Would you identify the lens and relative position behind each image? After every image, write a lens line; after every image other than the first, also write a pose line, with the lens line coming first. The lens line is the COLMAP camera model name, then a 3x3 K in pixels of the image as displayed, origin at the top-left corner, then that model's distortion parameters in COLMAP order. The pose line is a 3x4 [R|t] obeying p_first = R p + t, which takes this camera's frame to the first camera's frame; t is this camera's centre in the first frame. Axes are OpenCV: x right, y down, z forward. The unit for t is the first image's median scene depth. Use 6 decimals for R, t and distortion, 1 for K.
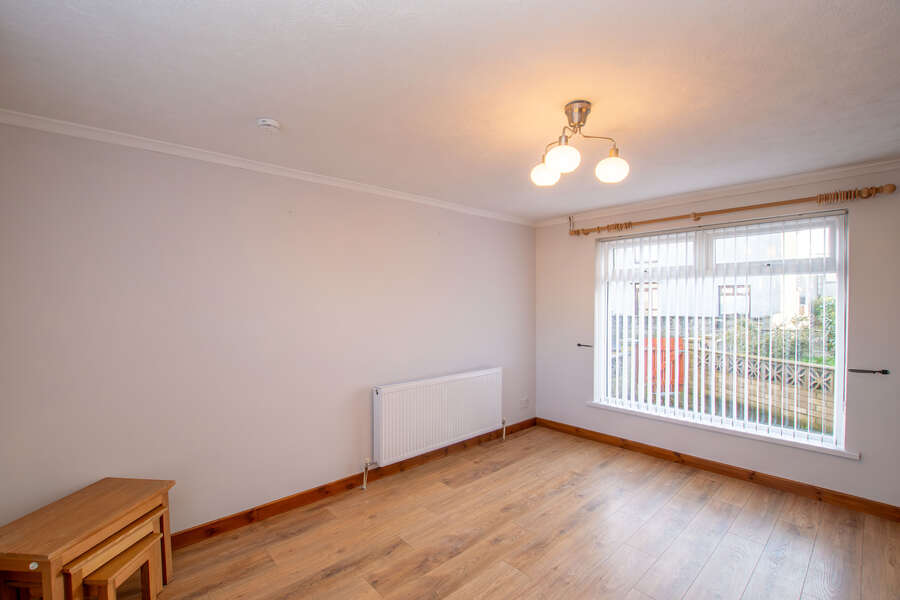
lens RADIAL K [[402.2, 0, 450.0], [0, 402.2, 300.0], [0, 0, 1]] dist [-0.001491, -0.000282]
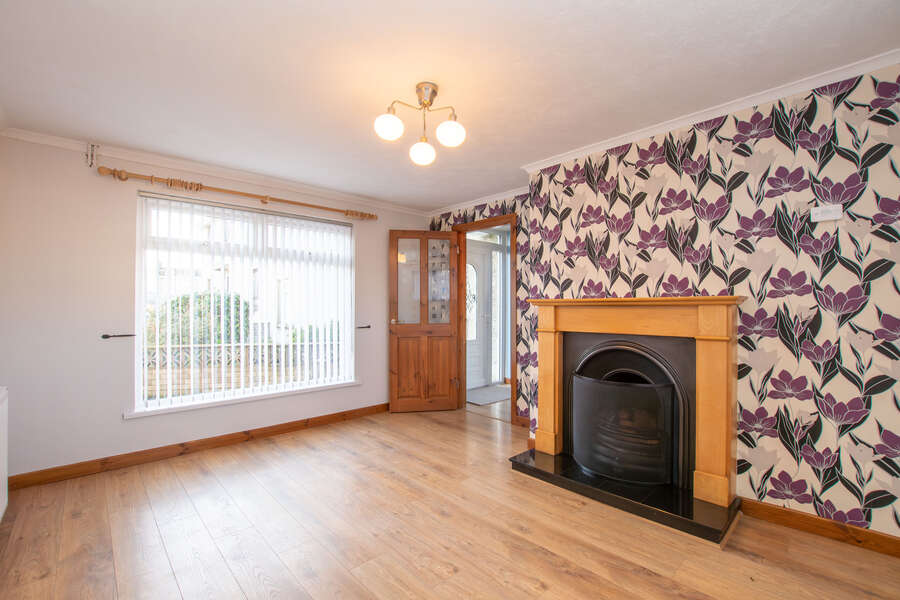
lens RADIAL K [[402.2, 0, 450.0], [0, 402.2, 300.0], [0, 0, 1]] dist [-0.001491, -0.000282]
pose [[-0.000564, 0.014781, 0.999891, -0.431529], [-0.004388, 0.999881, -0.014783, 0.067843], [-0.999990, -0.004396, -0.000499, 0.497168]]
